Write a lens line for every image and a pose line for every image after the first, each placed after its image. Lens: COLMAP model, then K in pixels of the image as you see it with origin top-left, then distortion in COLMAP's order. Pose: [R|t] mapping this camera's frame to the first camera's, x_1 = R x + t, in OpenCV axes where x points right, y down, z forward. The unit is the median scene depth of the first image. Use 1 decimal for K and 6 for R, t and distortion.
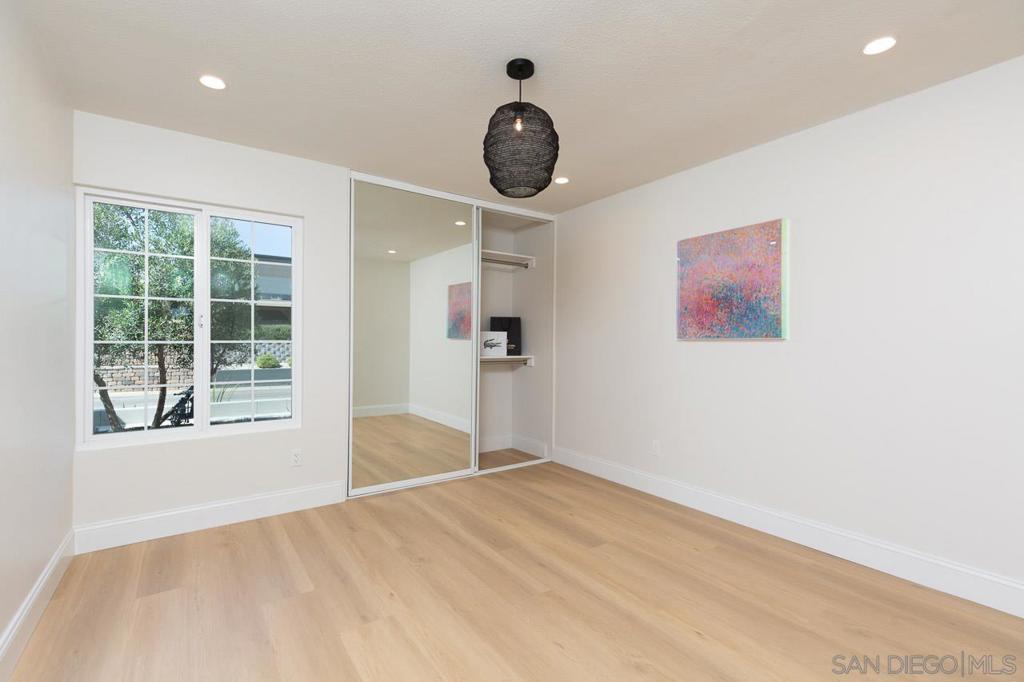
lens RADIAL K [[467.6, 0, 512.7], [0, 467.6, 338.9], [0, 0, 1]] dist [0.000492, 0.000329]
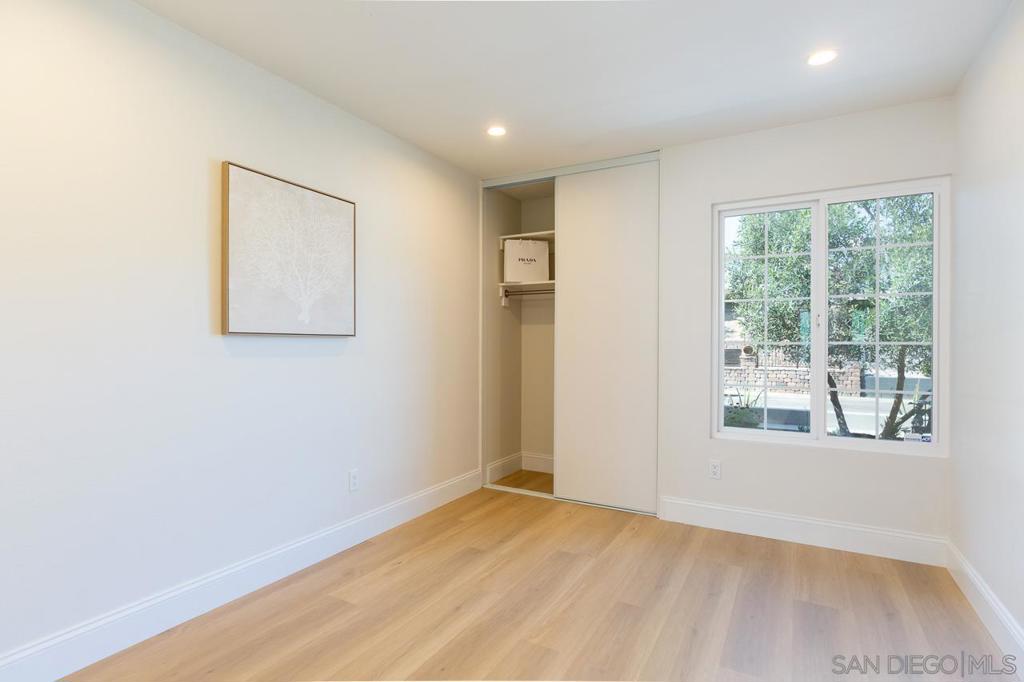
lens RADIAL K [[525.3, 0, 509.9], [0, 525.3, 346.2], [0, 0, 1]] dist [-0.000421, 0.000183]
pose [[0.439272, 0.000937, -0.898354, -0.172985], [0.009085, 0.999944, 0.005485, -0.000273], [0.898308, -0.010571, 0.439239, -0.101846]]
